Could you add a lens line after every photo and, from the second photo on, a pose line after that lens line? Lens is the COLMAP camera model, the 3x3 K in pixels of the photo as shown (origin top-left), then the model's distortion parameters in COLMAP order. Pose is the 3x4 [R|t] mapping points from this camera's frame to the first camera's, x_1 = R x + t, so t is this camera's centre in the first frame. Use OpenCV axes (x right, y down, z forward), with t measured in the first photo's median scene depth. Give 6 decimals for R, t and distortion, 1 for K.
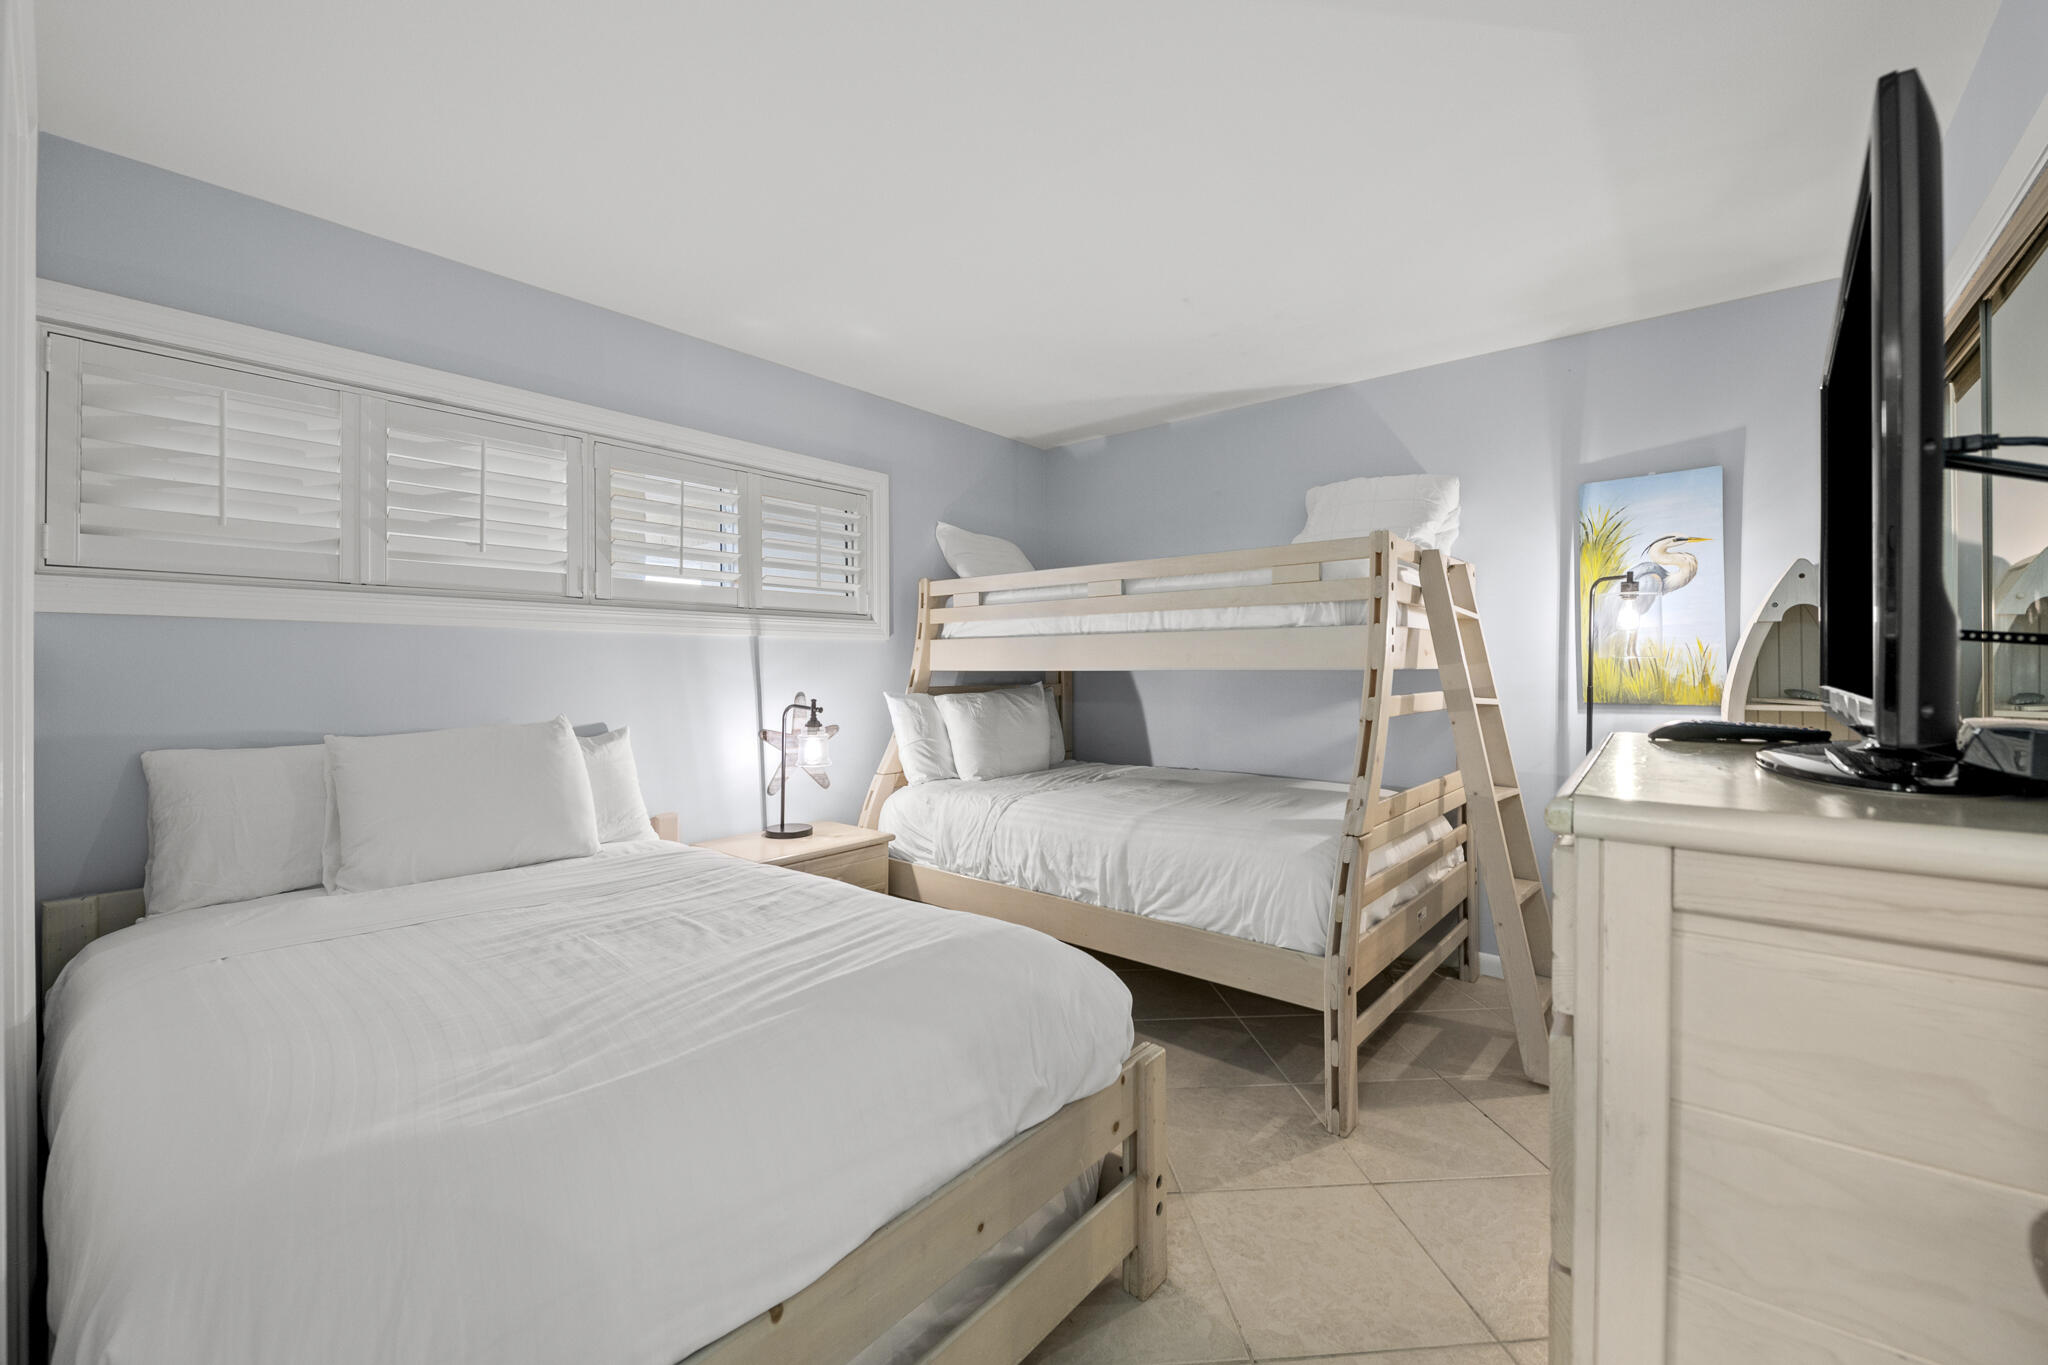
lens RADIAL K [[811.3, 0, 1023.6], [0, 811.3, 677.4], [0, 0, 1]] dist [-0.002005, -0.000590]
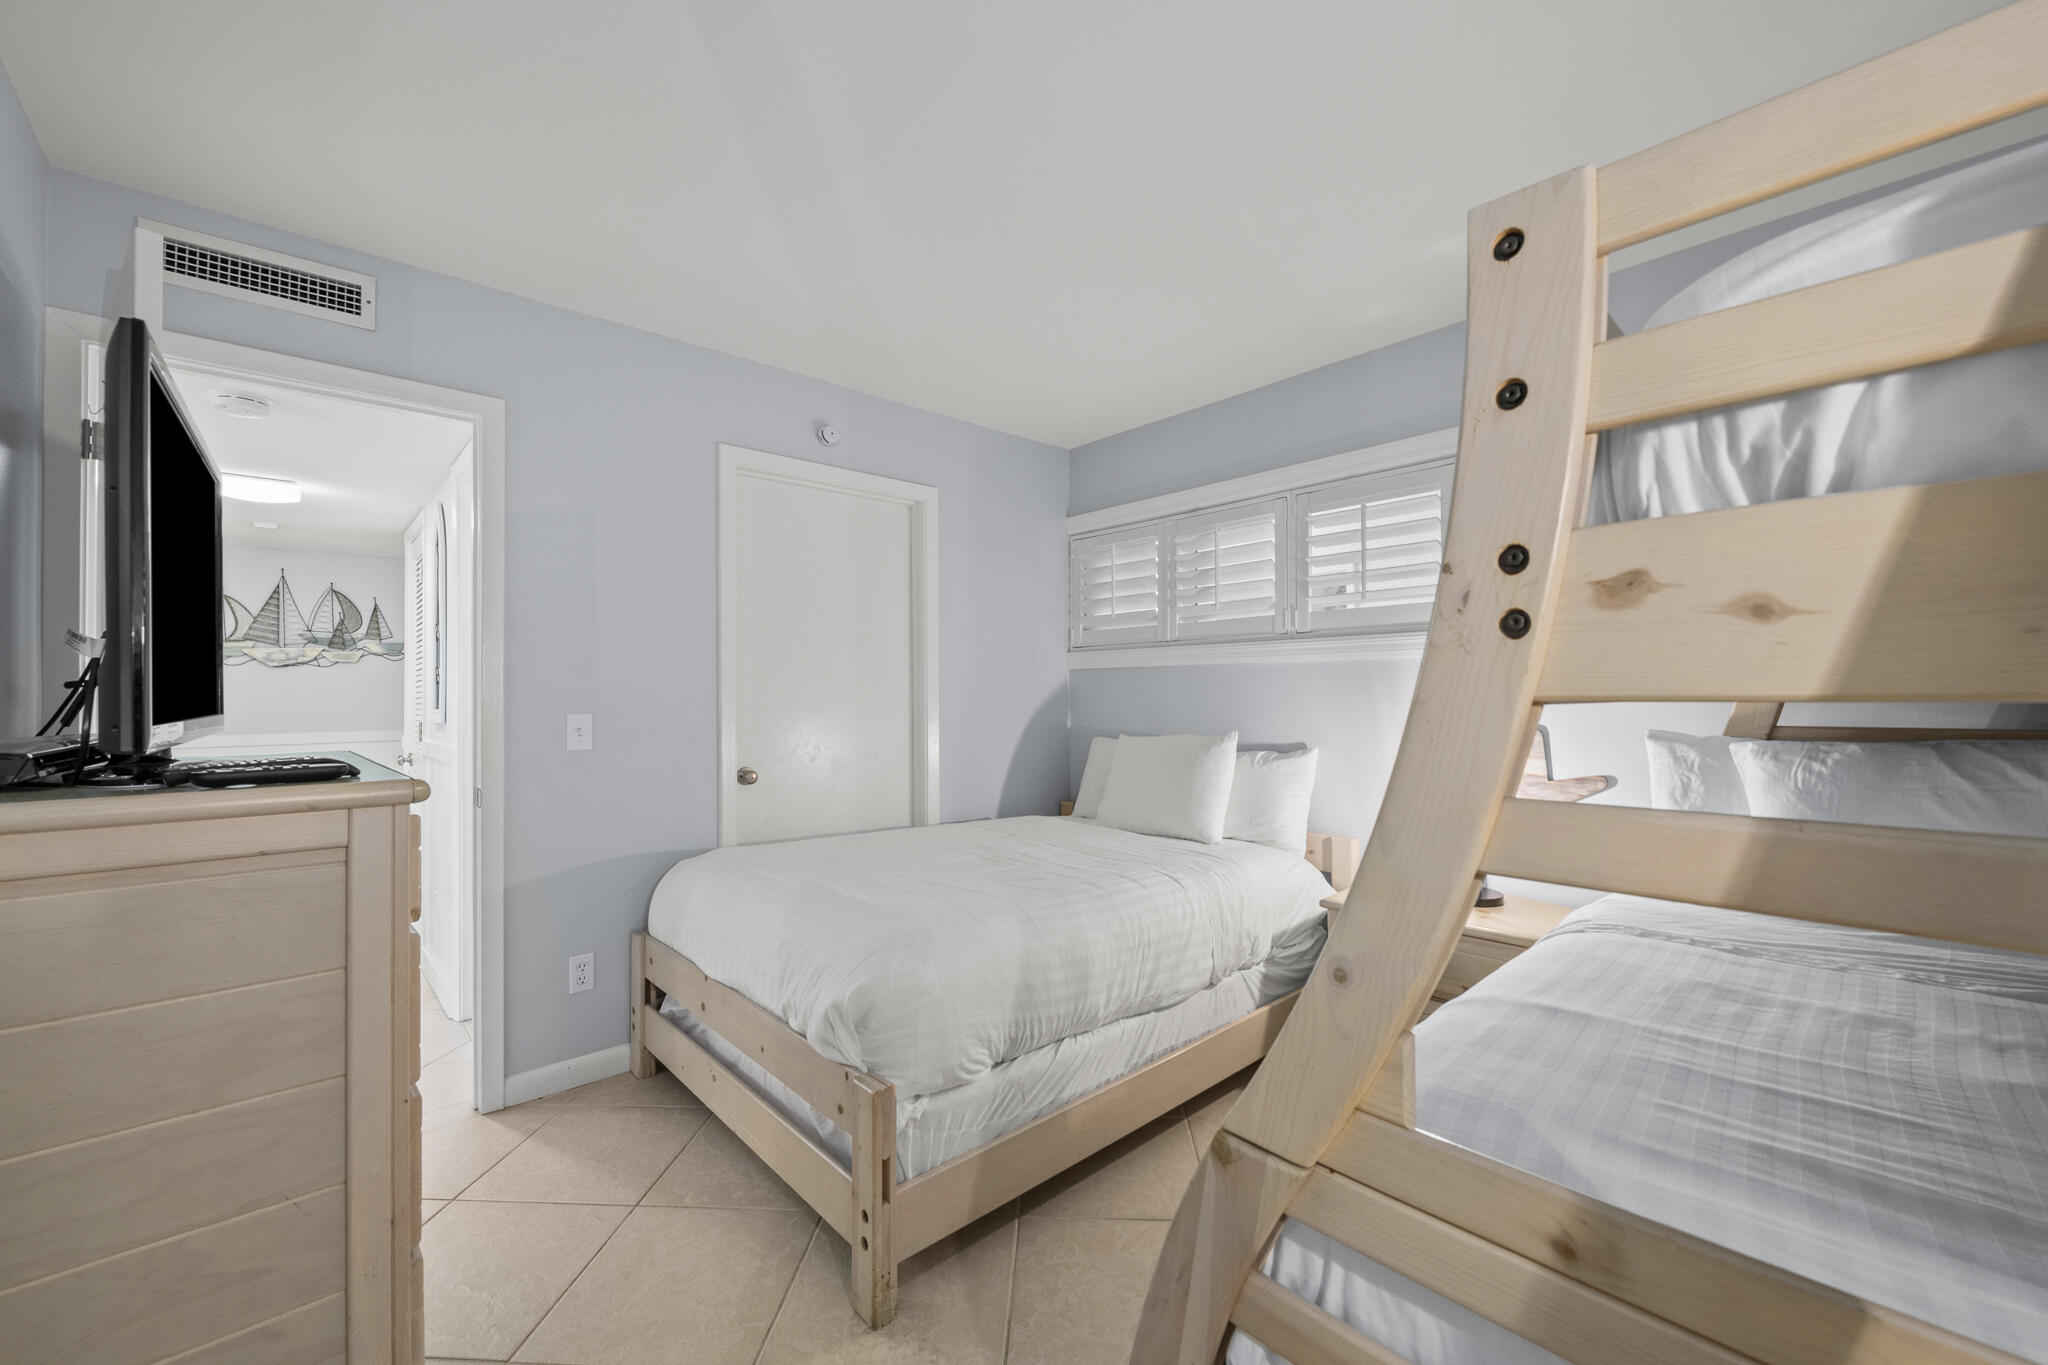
lens RADIAL K [[811.3, 0, 1023.6], [0, 811.3, 677.4], [0, 0, 1]] dist [-0.002005, -0.000590]
pose [[-0.135033, -0.018659, -0.990665, 0.727830], [-0.004159, 0.999825, -0.018264, -0.013373], [0.990832, 0.001654, -0.135087, 0.862218]]
